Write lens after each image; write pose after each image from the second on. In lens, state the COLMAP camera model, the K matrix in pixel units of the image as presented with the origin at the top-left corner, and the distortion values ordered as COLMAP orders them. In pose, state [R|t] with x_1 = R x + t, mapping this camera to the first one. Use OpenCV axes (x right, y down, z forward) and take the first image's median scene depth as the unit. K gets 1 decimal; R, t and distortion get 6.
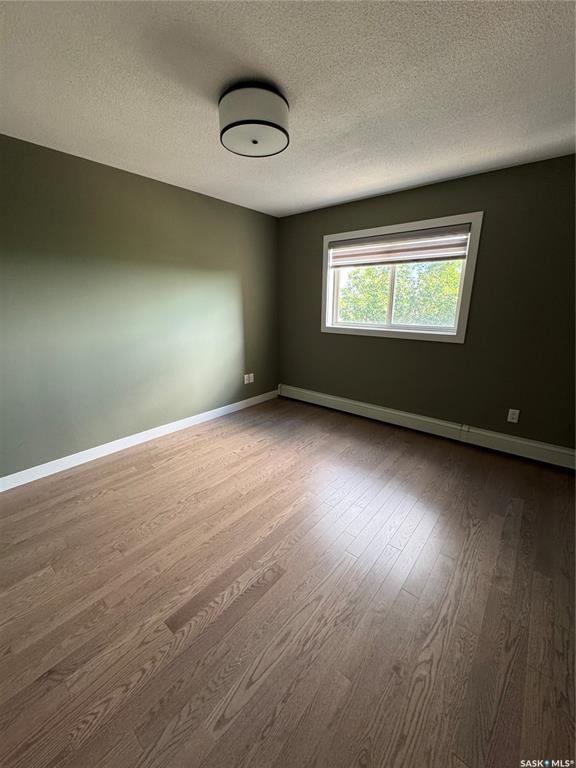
lens RADIAL K [[305.8, 0, 288.0], [0, 305.8, 384.0], [0, 0, 1]] dist [-0.001791, 0.000028]
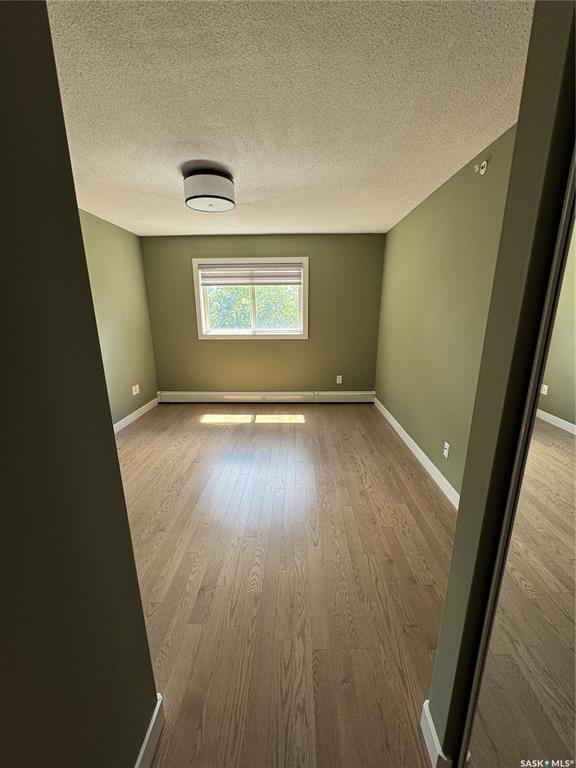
lens RADIAL K [[305.8, 0, 288.0], [0, 305.8, 384.0], [0, 0, 1]] dist [-0.001791, 0.000028]
pose [[0.784831, -0.157918, 0.599251, -0.470707], [0.171119, 0.984616, 0.035360, 0.019846], [-0.595616, 0.074791, 0.799780, -0.165116]]
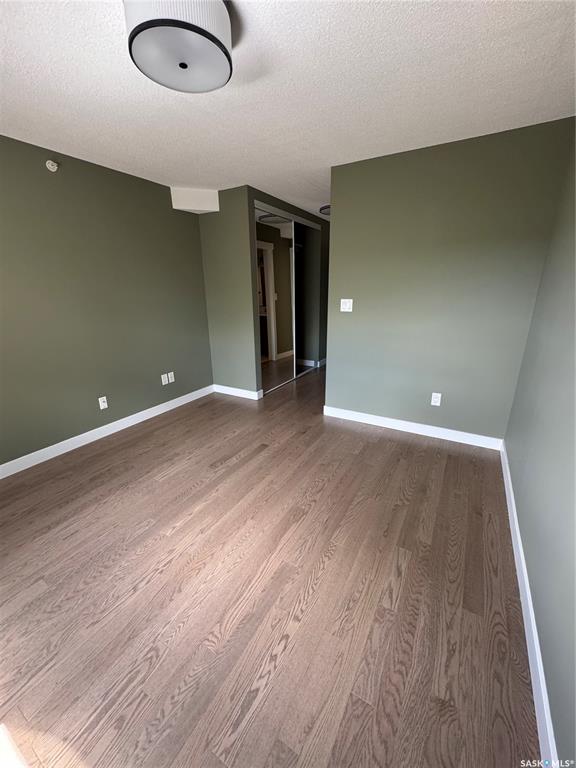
lens RADIAL K [[305.8, 0, 288.0], [0, 305.8, 384.0], [0, 0, 1]] dist [-0.001791, 0.000028]
pose [[-0.986288, 0.063508, -0.152326, -0.112360], [-0.030419, 0.837223, 0.546015, -0.331814], [0.162207, 0.543162, -0.823811, 1.179227]]
